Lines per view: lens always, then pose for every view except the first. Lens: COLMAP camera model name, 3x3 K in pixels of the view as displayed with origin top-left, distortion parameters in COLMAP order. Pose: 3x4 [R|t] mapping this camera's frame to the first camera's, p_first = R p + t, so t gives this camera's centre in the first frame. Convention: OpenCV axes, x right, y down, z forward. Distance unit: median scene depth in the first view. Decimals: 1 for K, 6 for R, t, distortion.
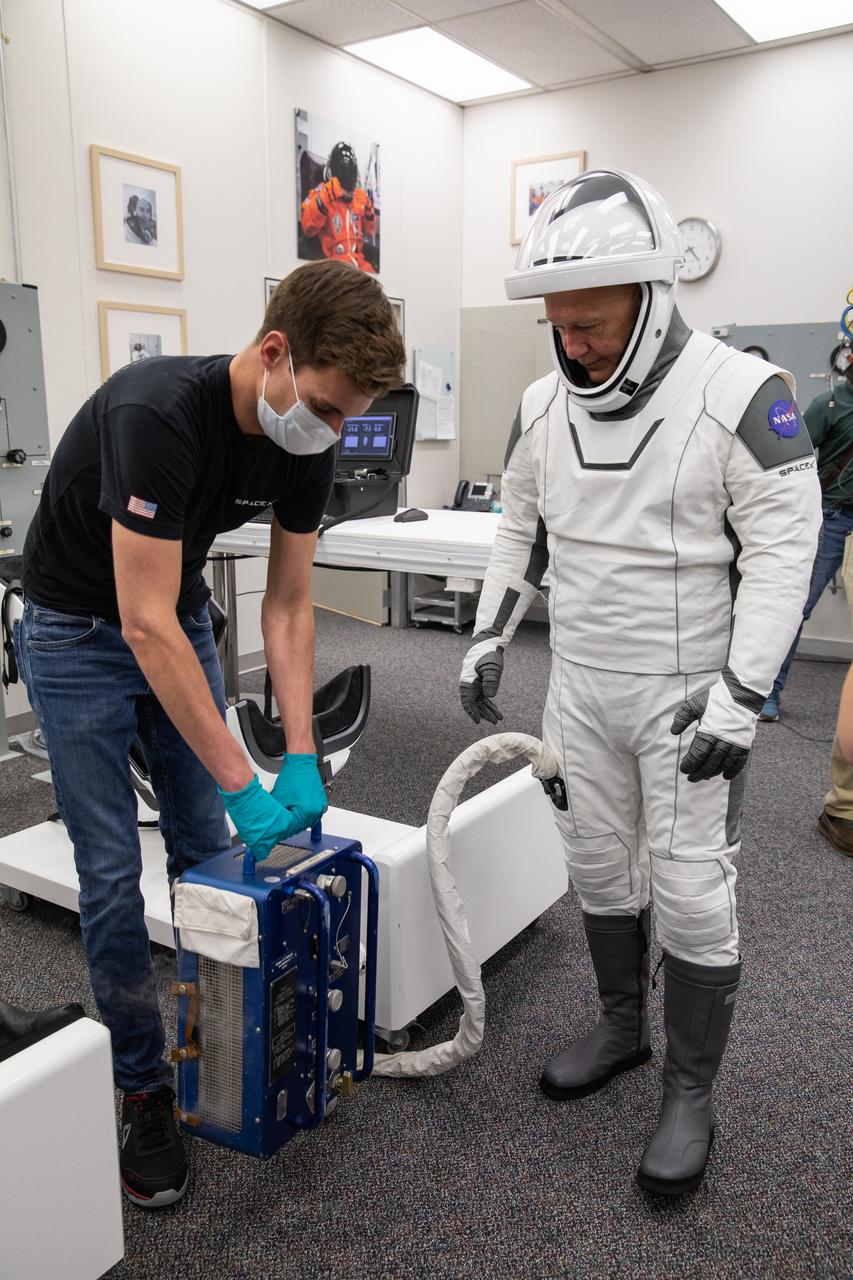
lens RADIAL K [[1064.8, 0, 426.5], [0, 1064.8, 640.0], [0, 0, 1]] dist [-0.073083, 0.123705]
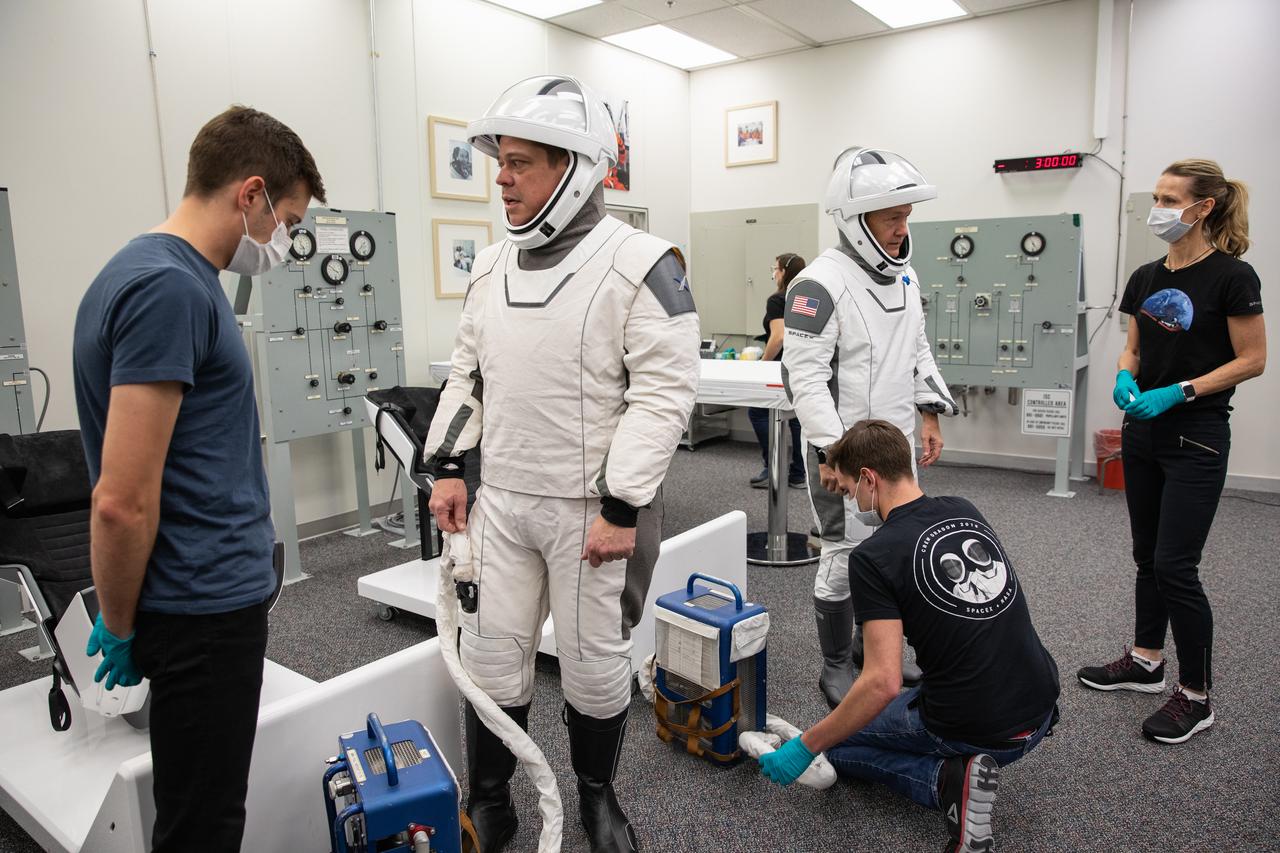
lens RADIAL K [[867.5, 0, 640.0], [0, 867.5, 426.5], [0, 0, 1]] dist [-0.111910, 0.085233]
pose [[0.998665, -0.012959, -0.050013, 0.024287], [0.010318, 0.998558, -0.052688, 0.024053], [0.050623, 0.052102, 0.997358, -0.121440]]
